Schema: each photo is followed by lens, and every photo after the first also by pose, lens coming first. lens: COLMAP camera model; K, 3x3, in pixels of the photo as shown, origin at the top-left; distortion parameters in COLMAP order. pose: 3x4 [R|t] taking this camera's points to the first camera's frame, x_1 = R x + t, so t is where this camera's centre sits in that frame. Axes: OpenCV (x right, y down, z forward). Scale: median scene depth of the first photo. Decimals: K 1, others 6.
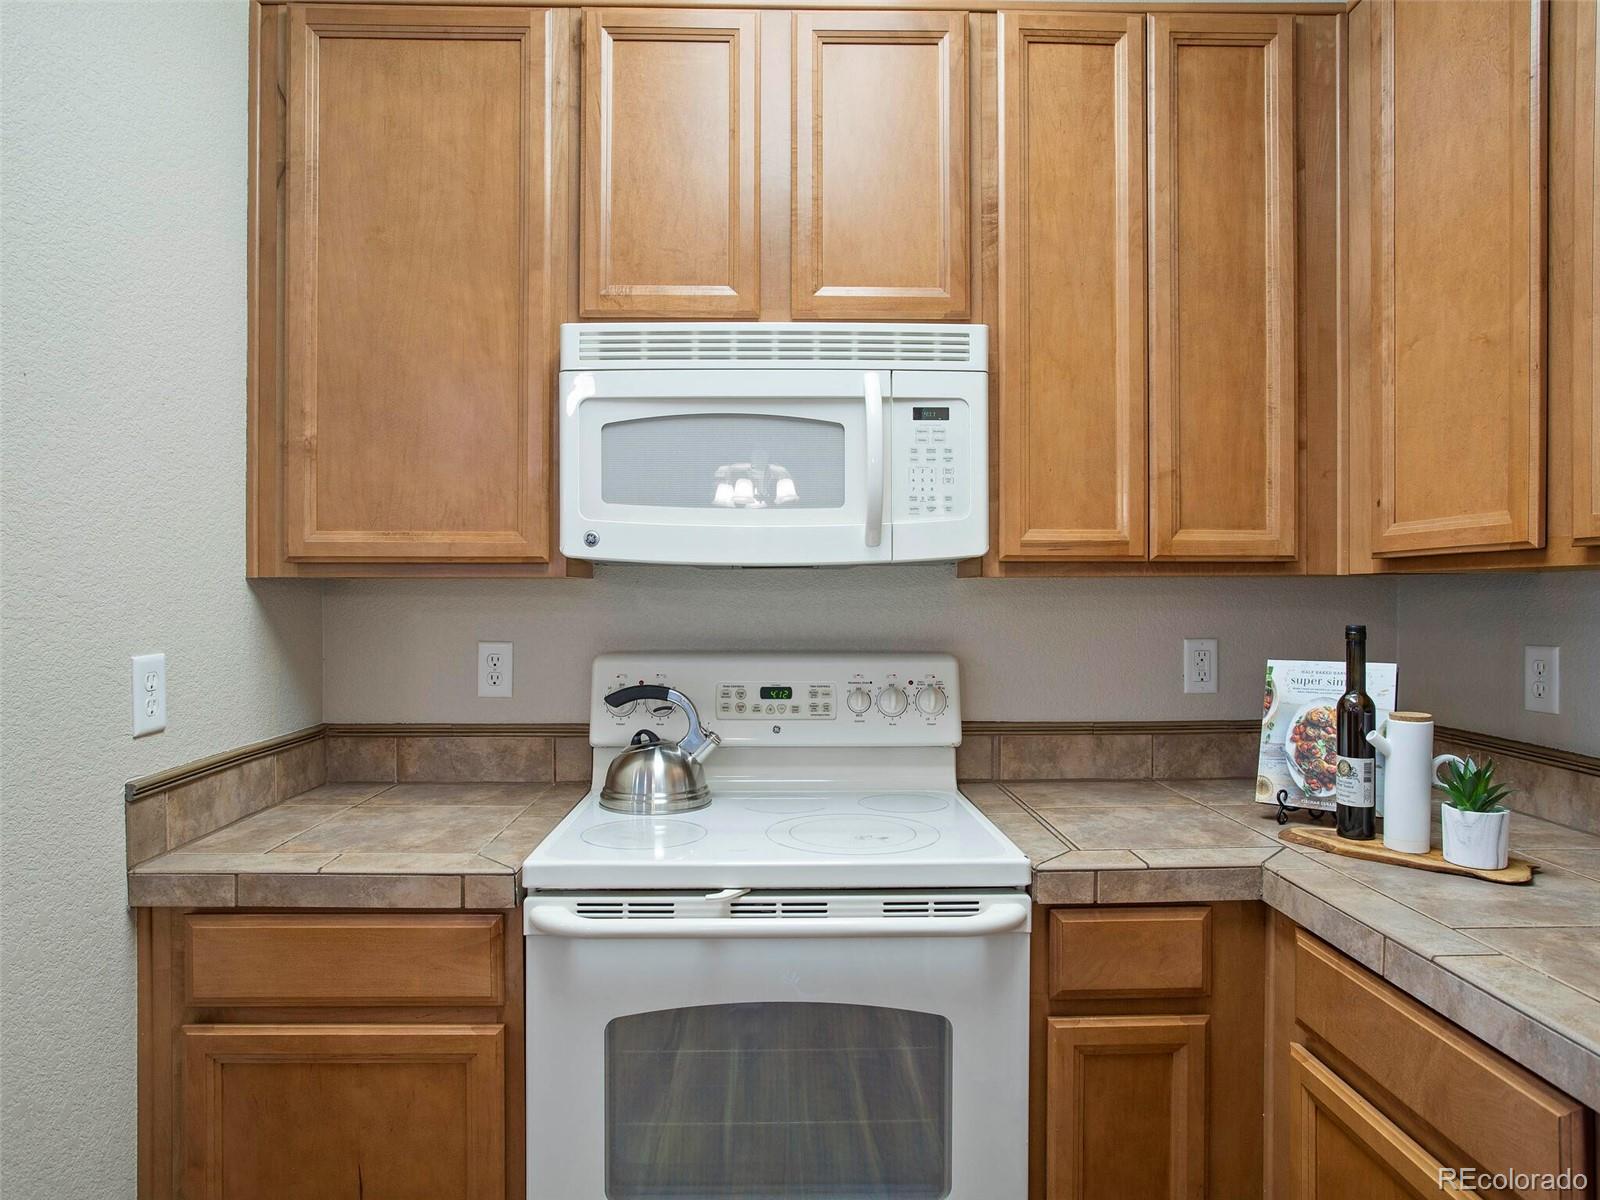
lens RADIAL K [[964.2, 0, 792.1], [0, 964.2, 598.3], [0, 0, 1]] dist [-0.090260, 0.091842]
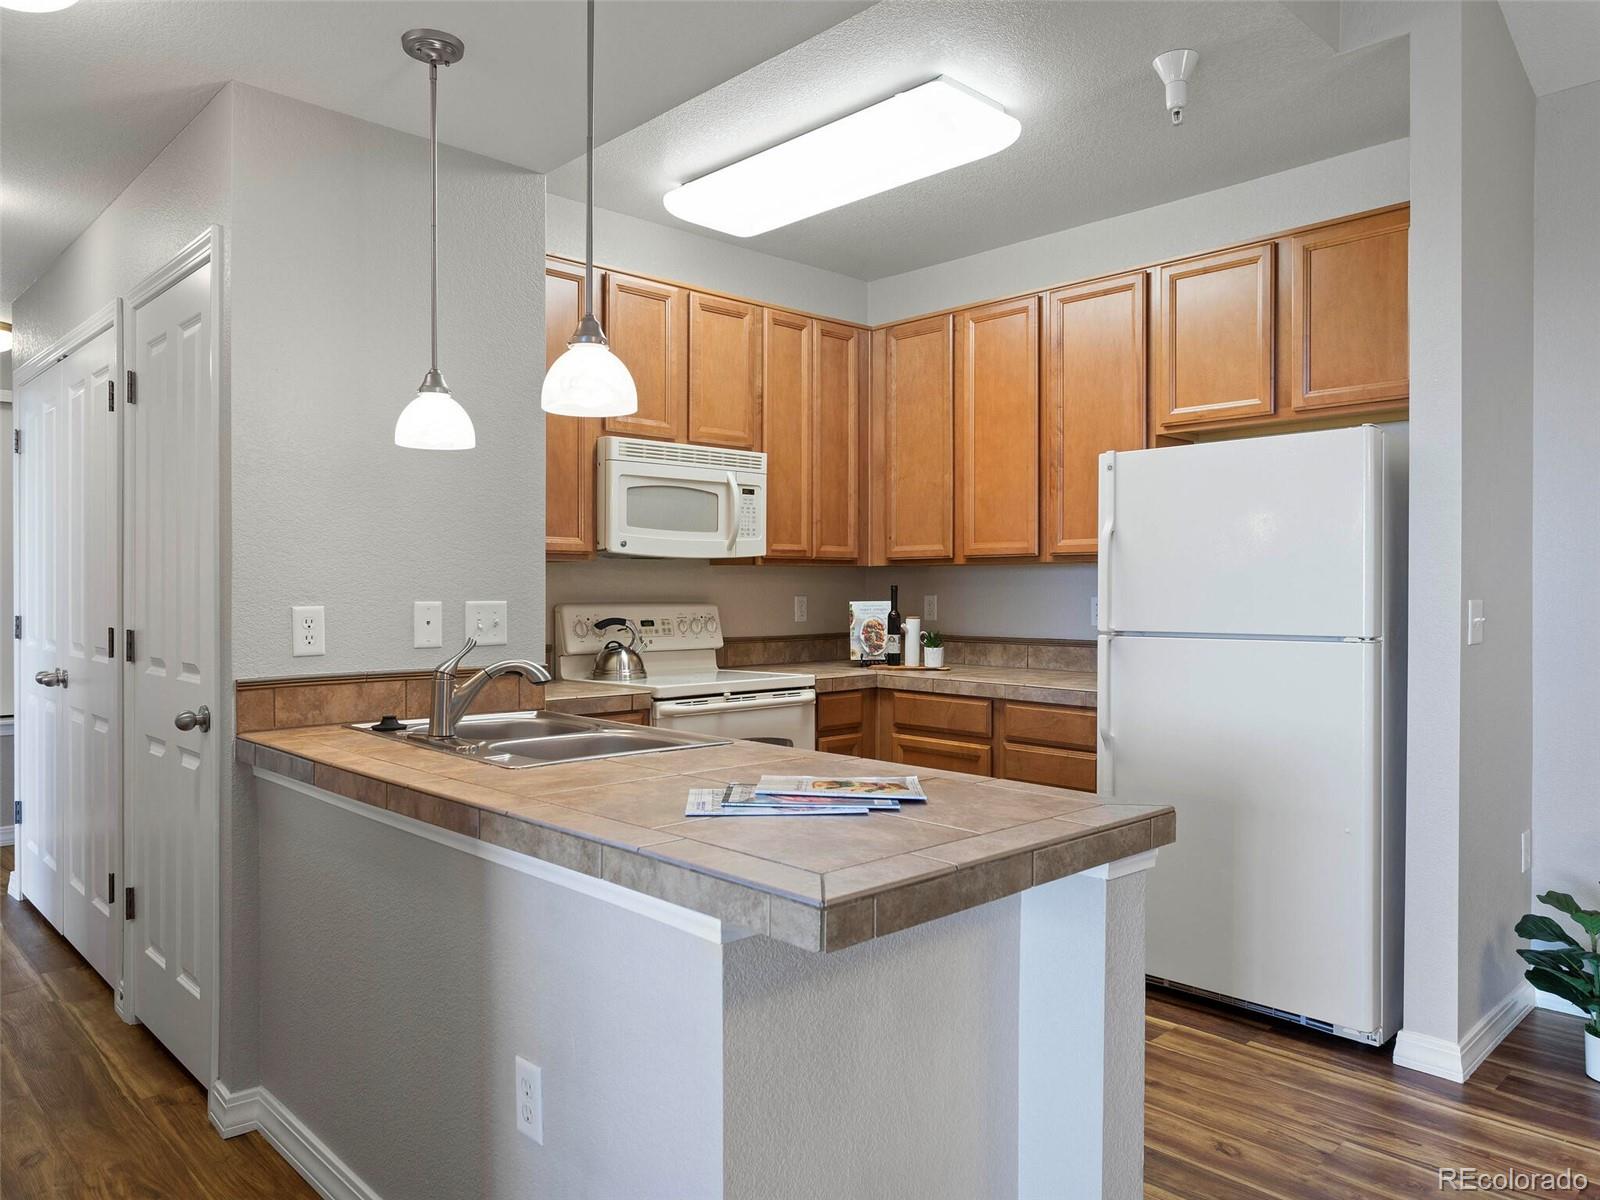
lens RADIAL K [[1112.4, 0, 800.0], [0, 1112.4, 600.0], [0, 0, 1]] dist [-0.001798, 0.000183]
pose [[0.733340, -0.006410, 0.679832, -1.508457], [0.002230, 0.999973, 0.007023, 0.041980], [-0.679858, -0.003634, 0.733335, -0.973326]]
